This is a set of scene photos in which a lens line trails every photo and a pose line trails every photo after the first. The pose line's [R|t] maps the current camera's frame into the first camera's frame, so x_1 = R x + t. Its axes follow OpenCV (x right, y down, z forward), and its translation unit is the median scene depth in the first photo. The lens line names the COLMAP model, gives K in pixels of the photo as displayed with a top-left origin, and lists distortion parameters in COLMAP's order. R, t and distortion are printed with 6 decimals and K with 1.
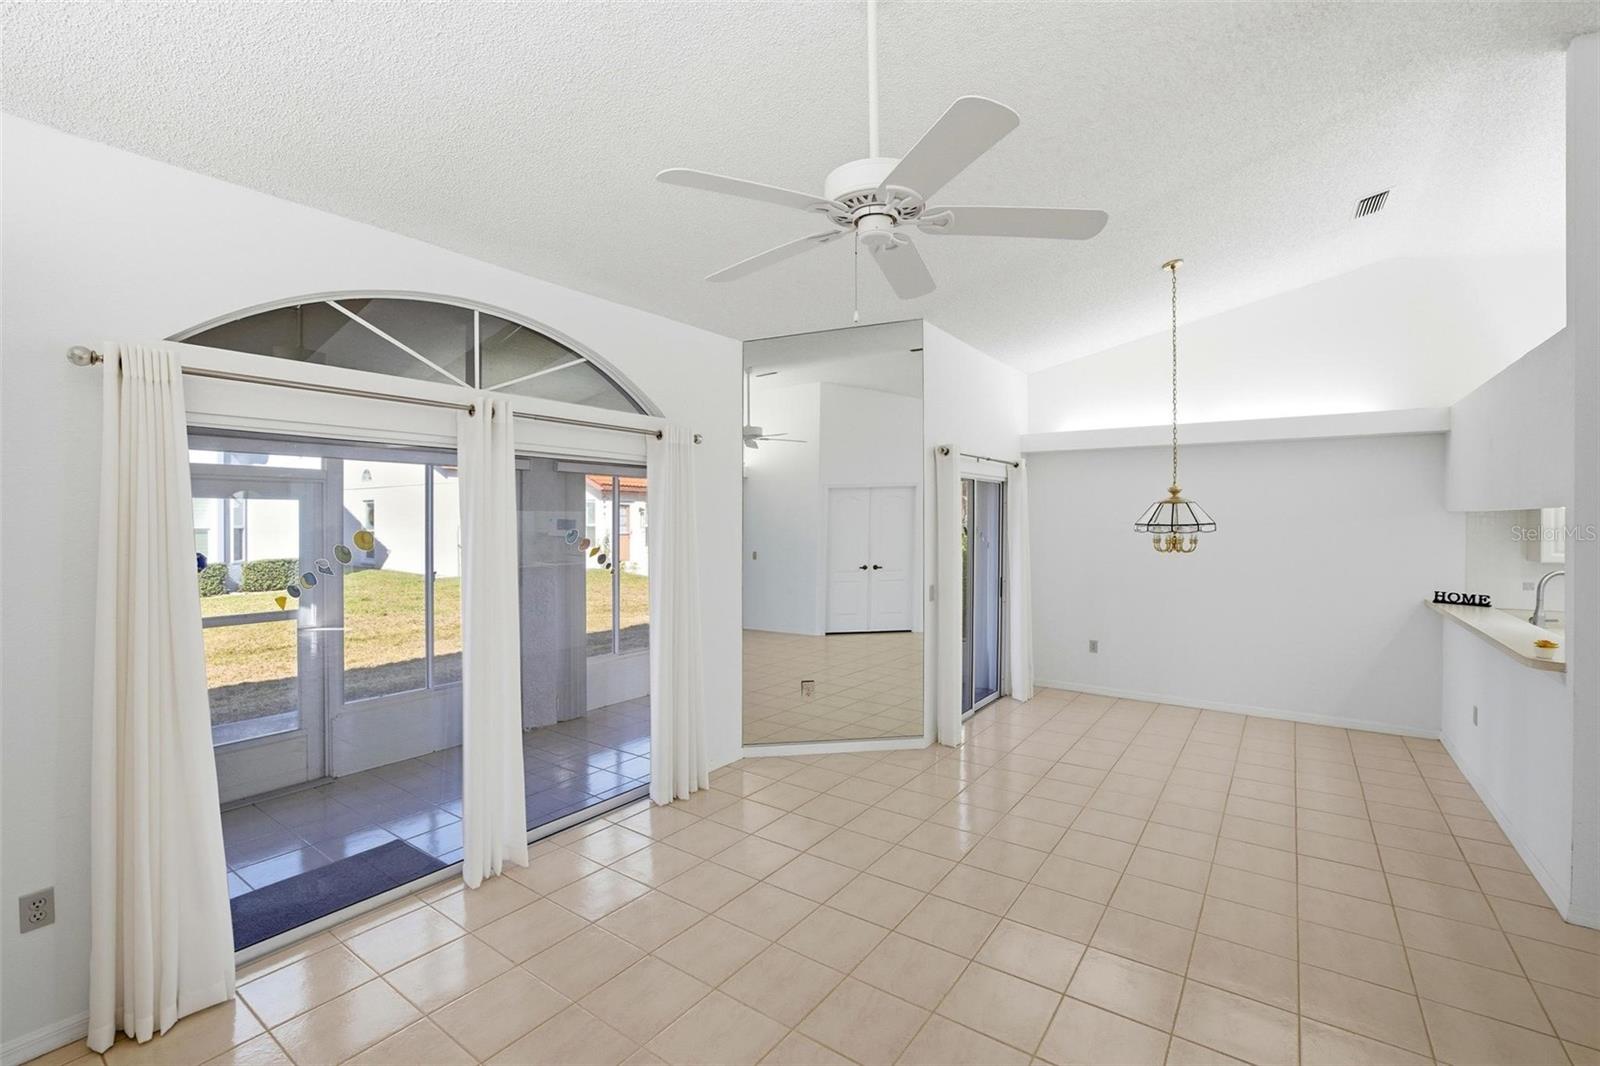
lens RADIAL K [[689.4, 0, 806.5], [0, 689.4, 519.9], [0, 0, 1]] dist [-0.038350, 0.010037]
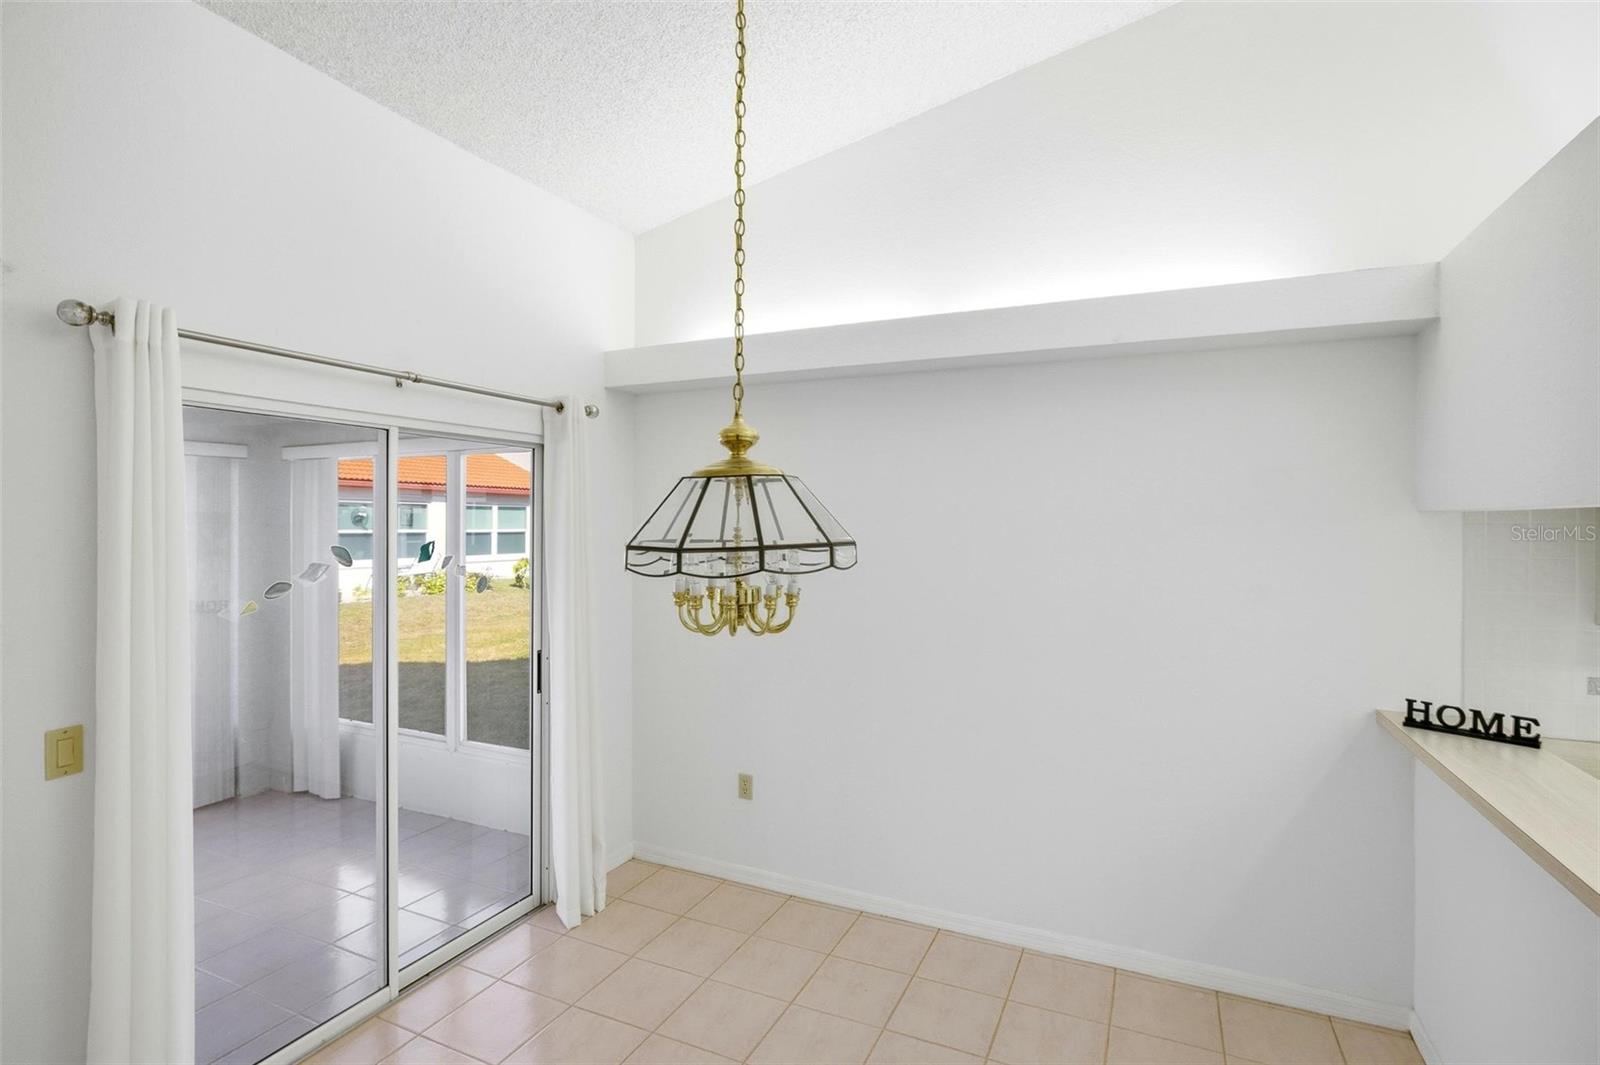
lens RADIAL K [[766.9, 0, 807.1], [0, 766.9, 524.3], [0, 0, 1]] dist [-0.009465, 0.001210]
pose [[0.983190, 0.003560, 0.182551, 0.486279], [-0.003455, 0.999994, -0.000892, -0.002563], [-0.182553, 0.000246, 0.983196, 0.609237]]
